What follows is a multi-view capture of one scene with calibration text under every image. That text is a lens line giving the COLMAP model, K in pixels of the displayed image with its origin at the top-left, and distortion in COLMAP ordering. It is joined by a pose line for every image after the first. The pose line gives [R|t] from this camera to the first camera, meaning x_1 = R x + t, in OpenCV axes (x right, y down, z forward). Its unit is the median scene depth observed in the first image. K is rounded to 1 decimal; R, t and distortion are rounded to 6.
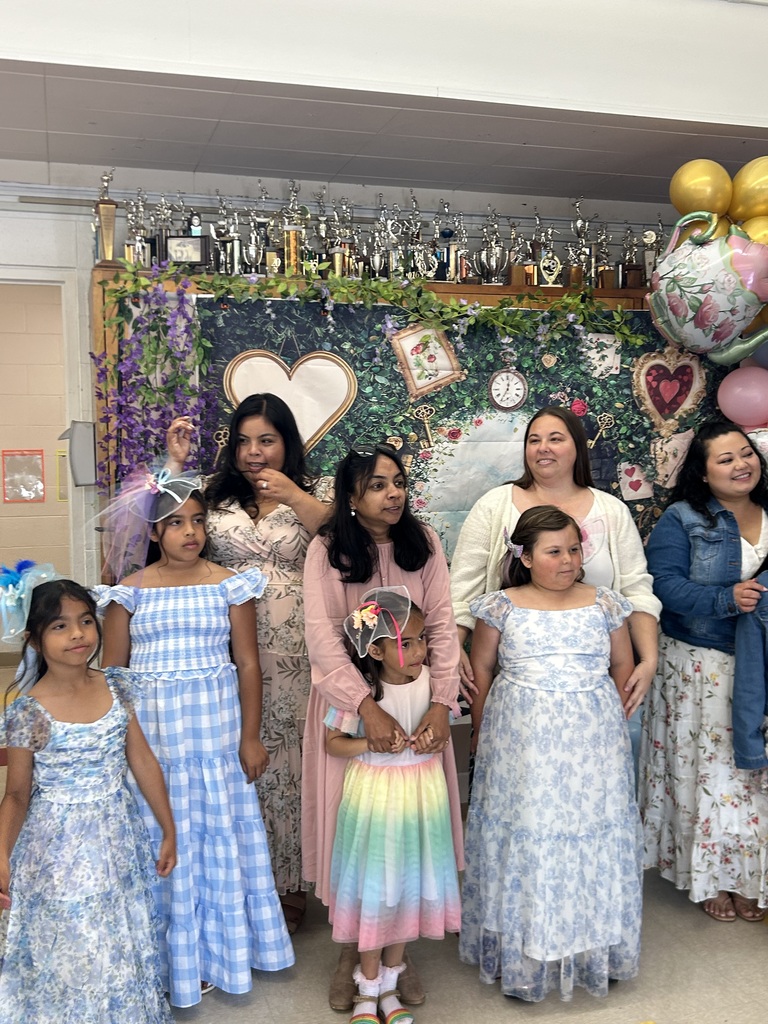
lens RADIAL K [[952.6, 0, 361.2], [0, 952.6, 538.8], [0, 0, 1]] dist [0.208863, -0.541099]
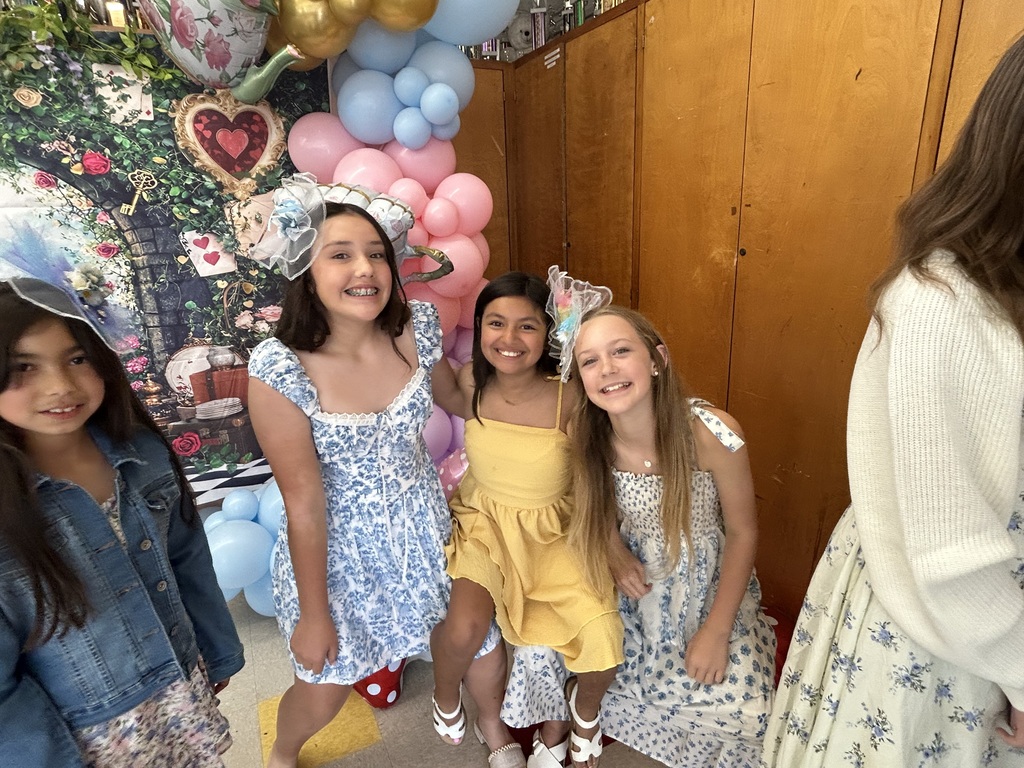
lens RADIAL K [[606.9, 0, 531.6], [0, 606.9, 382.6], [0, 0, 1]] dist [-0.004842, 0.002343]
pose [[0.973476, -0.085691, 0.212137, 0.481087], [0.049811, 0.984349, 0.169043, -0.025683], [-0.223303, -0.153992, 0.962508, 0.437750]]
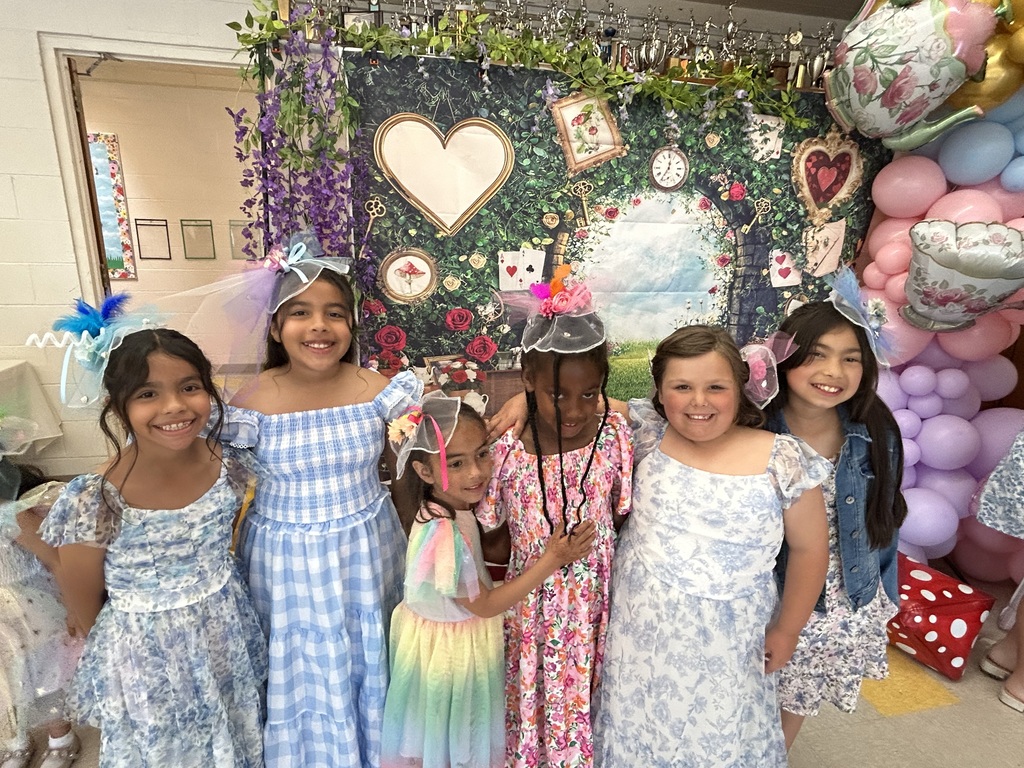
lens RADIAL K [[597.2, 0, 510.6], [0, 597.2, 396.6], [0, 0, 1]] dist [0.033861, -0.057914]
pose [[0.998081, 0.042325, -0.045190, 0.029349], [-0.035013, 0.987784, 0.151846, -0.012709], [0.051065, -0.149972, 0.987371, 0.361413]]
